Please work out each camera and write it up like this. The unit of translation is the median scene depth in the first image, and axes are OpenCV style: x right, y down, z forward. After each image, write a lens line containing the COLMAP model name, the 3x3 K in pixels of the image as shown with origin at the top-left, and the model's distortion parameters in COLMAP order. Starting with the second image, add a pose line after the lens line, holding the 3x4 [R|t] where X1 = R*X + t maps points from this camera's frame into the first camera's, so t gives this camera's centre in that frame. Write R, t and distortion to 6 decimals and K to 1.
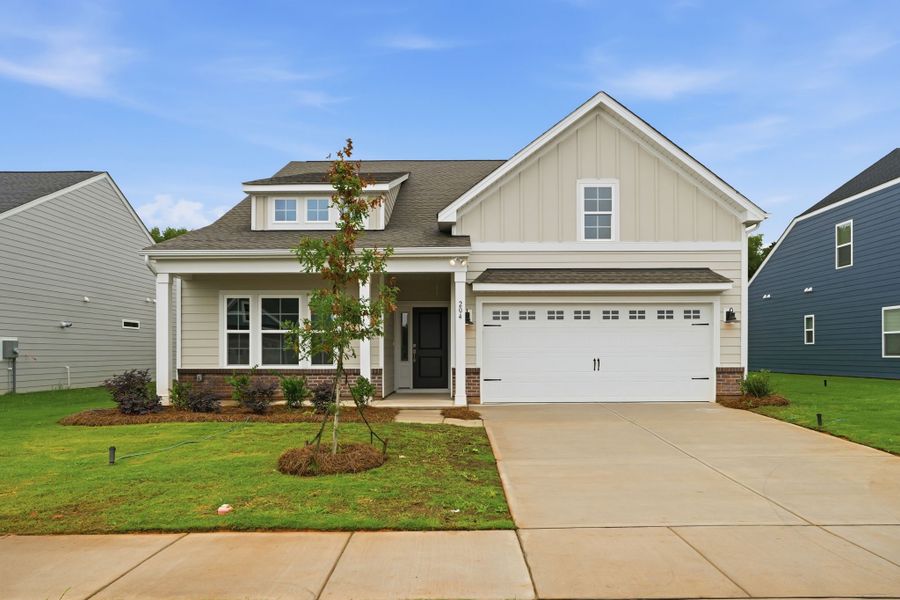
lens RADIAL K [[629.1, 0, 455.6], [0, 629.1, 356.6], [0, 0, 1]] dist [0.004778, 0.001954]
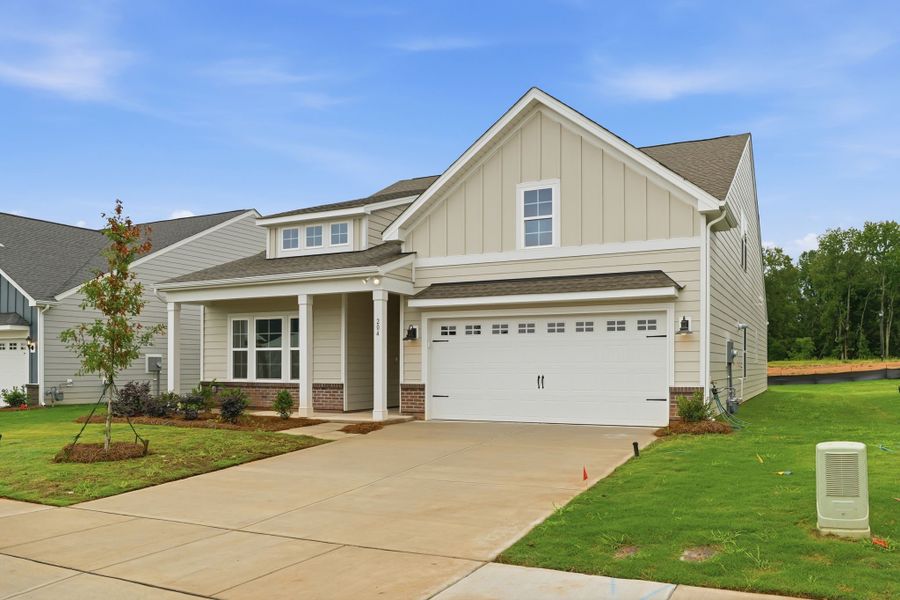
lens RADIAL K [[718.2, 0, 446.3], [0, 718.2, 358.6], [0, 0, 1]] dist [0.010772, 0.002511]
pose [[0.890958, -0.002375, -0.454079, 0.582318], [-0.005838, 0.999844, -0.016685, -0.003310], [0.454047, 0.017516, 0.890805, 0.005352]]
